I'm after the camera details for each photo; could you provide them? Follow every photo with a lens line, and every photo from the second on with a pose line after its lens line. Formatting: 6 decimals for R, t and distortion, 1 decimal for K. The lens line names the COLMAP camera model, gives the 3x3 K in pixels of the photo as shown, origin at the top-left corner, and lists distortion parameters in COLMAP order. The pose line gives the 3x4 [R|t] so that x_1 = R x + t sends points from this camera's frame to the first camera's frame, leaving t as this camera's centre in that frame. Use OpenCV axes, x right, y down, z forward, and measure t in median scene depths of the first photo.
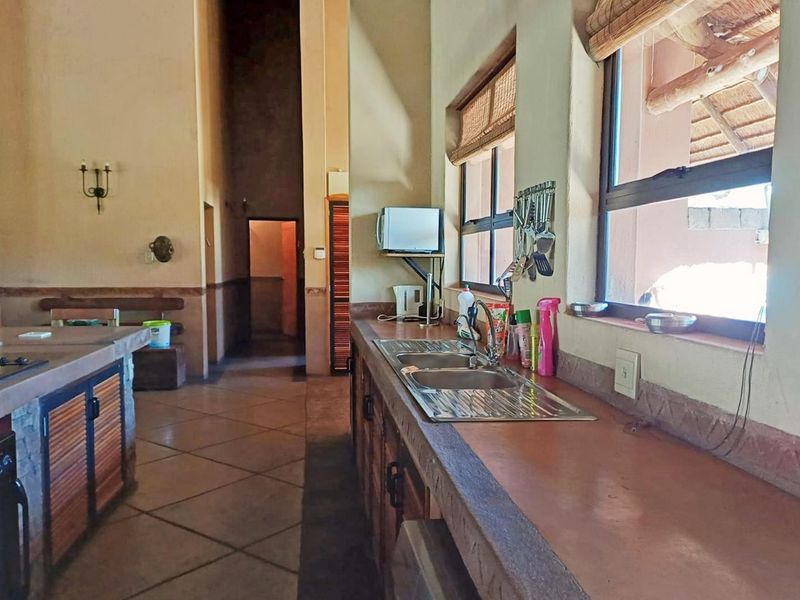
lens RADIAL K [[672.8, 0, 400.0], [0, 672.8, 300.0], [0, 0, 1]] dist [0.157239, -0.290888]
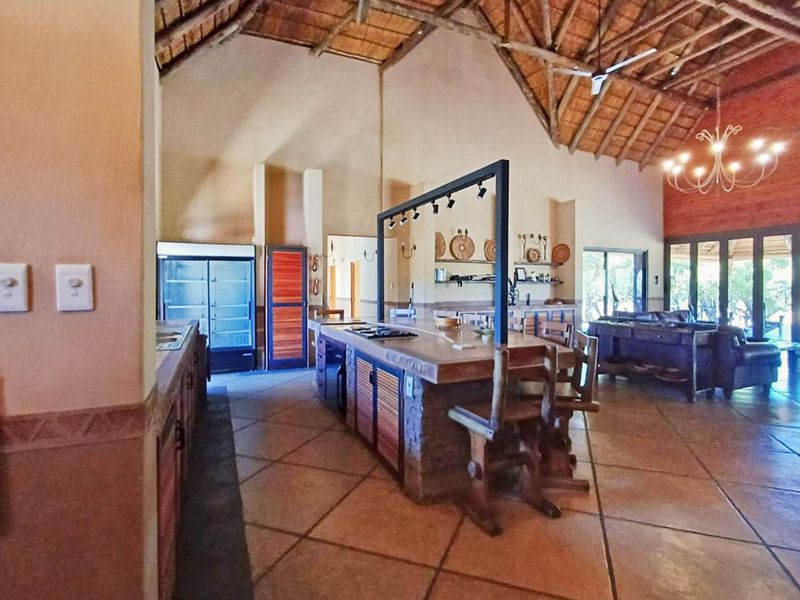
lens RADIAL K [[414.2, 0, 413.7], [0, 414.2, 289.5], [0, 0, 1]] dist [-0.012406, 0.022499]
pose [[-0.945983, 0.010447, -0.324048, -0.199982], [-0.014368, 0.997148, 0.074090, -0.121207], [0.323897, 0.074744, -0.943135, 1.781424]]
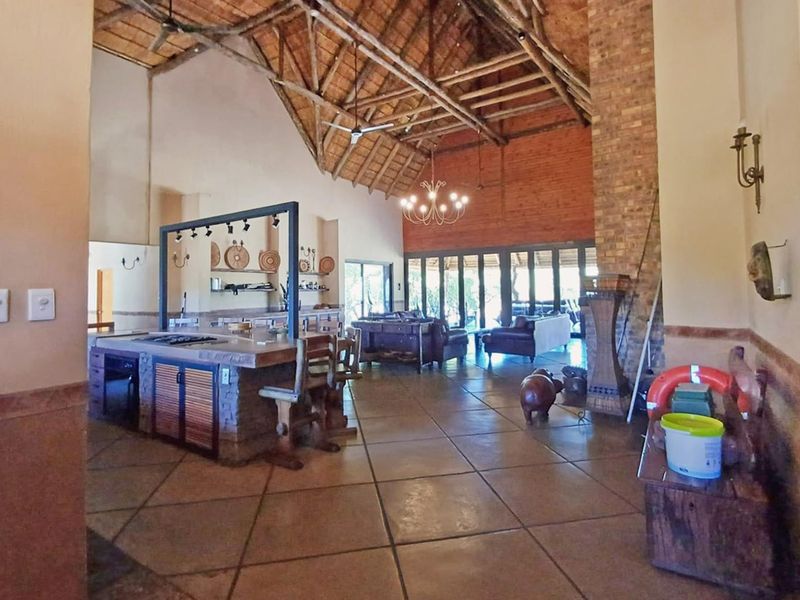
lens RADIAL K [[414.1, 0, 410.9], [0, 414.1, 273.7], [0, 0, 1]] dist [-0.004718, -0.001522]
pose [[-0.633872, -0.013916, -0.773313, 0.030641], [-0.031904, 0.999458, 0.008166, -0.146551], [0.772780, 0.029848, -0.633972, 2.004712]]
